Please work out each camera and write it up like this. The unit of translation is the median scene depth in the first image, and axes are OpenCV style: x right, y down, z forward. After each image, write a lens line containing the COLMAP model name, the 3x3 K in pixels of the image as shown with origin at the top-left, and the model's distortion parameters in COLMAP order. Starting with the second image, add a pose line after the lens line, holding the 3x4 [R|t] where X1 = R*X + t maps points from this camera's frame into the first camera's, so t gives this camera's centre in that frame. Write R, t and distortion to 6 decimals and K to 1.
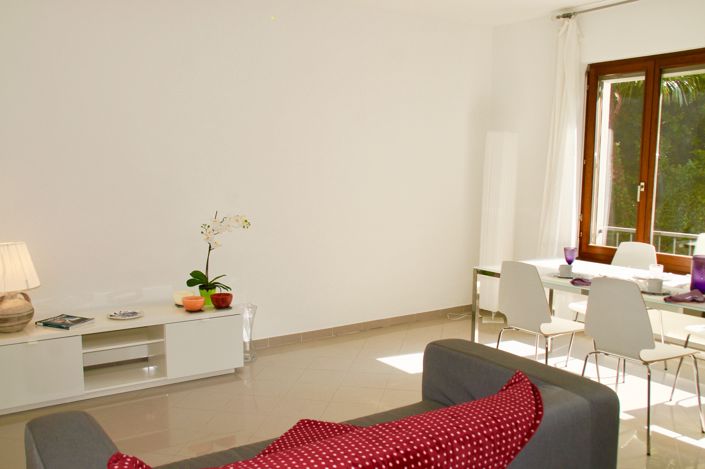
lens RADIAL K [[654.9, 0, 352.9], [0, 654.9, 244.3], [0, 0, 1]] dist [-0.143831, 0.244152]
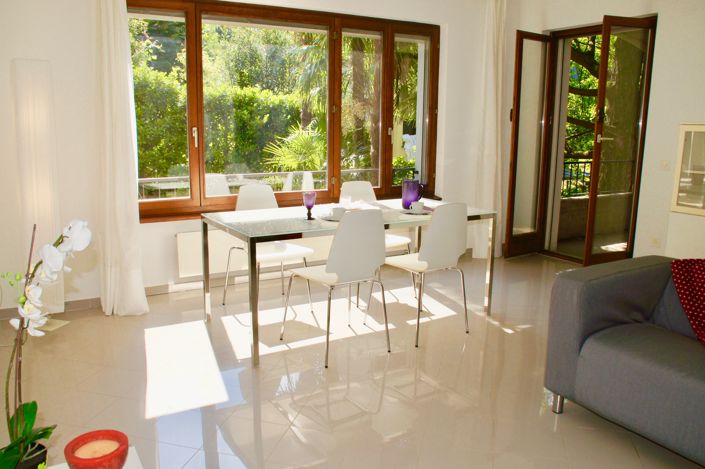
lens RADIAL K [[586.0, 0, 352.5], [0, 586.0, 234.5], [0, 0, 1]] dist [-0.096097, -0.001733]
pose [[0.048902, -0.188563, 0.980843, -0.452933], [0.114599, 0.976592, 0.182032, -0.073541], [-0.992207, 0.103502, 0.069367, 0.744819]]
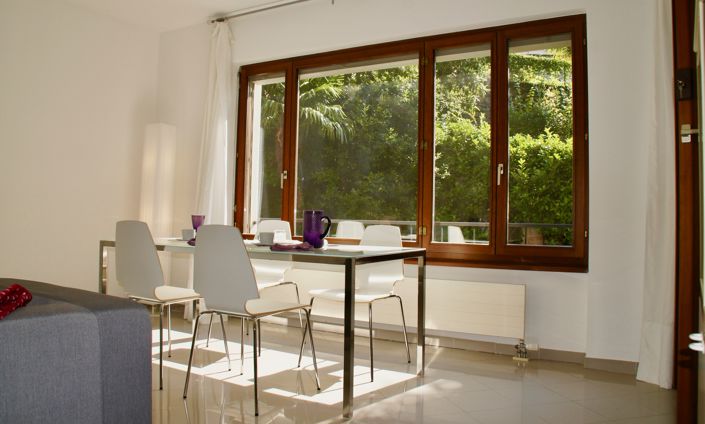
lens RADIAL K [[564.1, 0, 349.3], [0, 564.1, 195.7], [0, 0, 1]] dist [-0.109898, 0.001692]
pose [[0.904578, 0.030882, 0.425188, 0.154622], [0.036049, 0.988259, -0.148473, 0.091342], [-0.424781, 0.149633, 0.892844, 0.125684]]
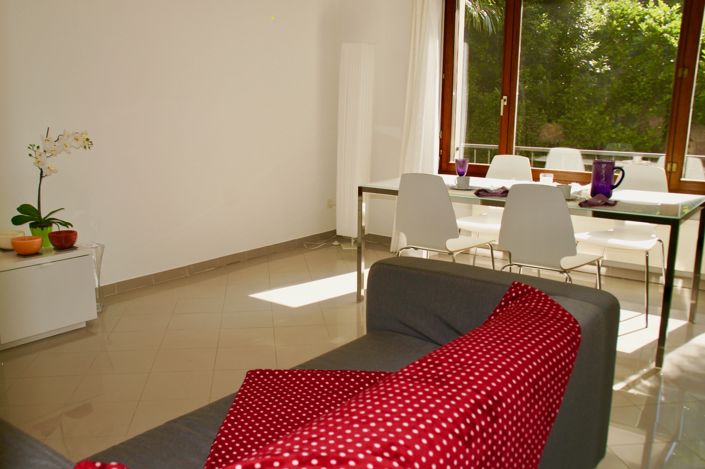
lens RADIAL K [[654.9, 0, 352.9], [0, 654.9, 244.3], [0, 0, 1]] dist [-0.143831, 0.244152]
pose [[0.948531, -0.066463, 0.309633, -0.096094], [0.037759, 0.994490, 0.097796, 0.024875], [-0.314426, -0.081071, 0.945814, 0.120927]]
